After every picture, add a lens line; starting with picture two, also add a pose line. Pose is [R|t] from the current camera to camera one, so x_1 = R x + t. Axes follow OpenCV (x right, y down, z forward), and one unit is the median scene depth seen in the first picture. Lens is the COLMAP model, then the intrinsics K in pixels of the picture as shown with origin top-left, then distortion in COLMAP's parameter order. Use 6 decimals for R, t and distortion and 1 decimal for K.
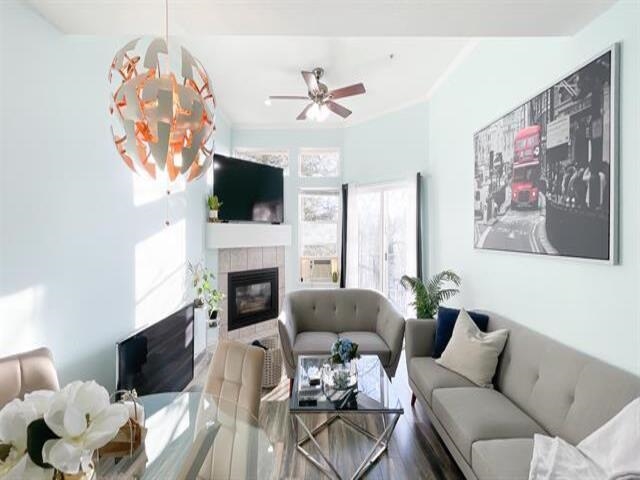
lens RADIAL K [[258.7, 0, 318.4], [0, 258.7, 236.7], [0, 0, 1]] dist [-0.000619, -0.000076]
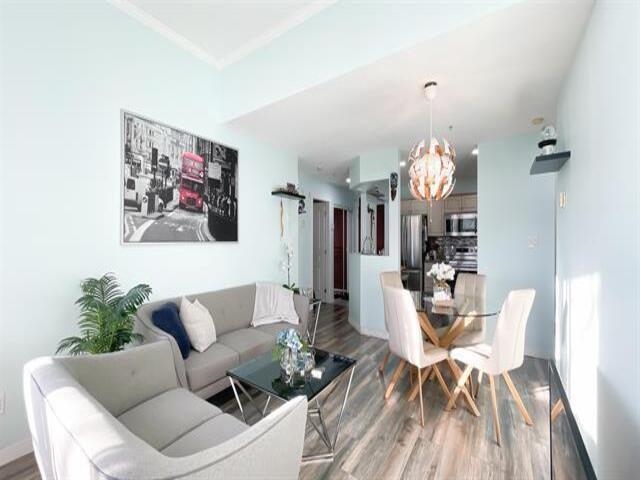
lens RADIAL K [[258.7, 0, 316.4], [0, 258.7, 237.9], [0, 0, 1]] dist [-0.000619, -0.000076]
pose [[-0.810268, -0.001587, 0.586057, -0.575495], [0.002746, 0.999975, 0.006505, 0.033963], [-0.586053, 0.006880, -0.810244, 1.761199]]
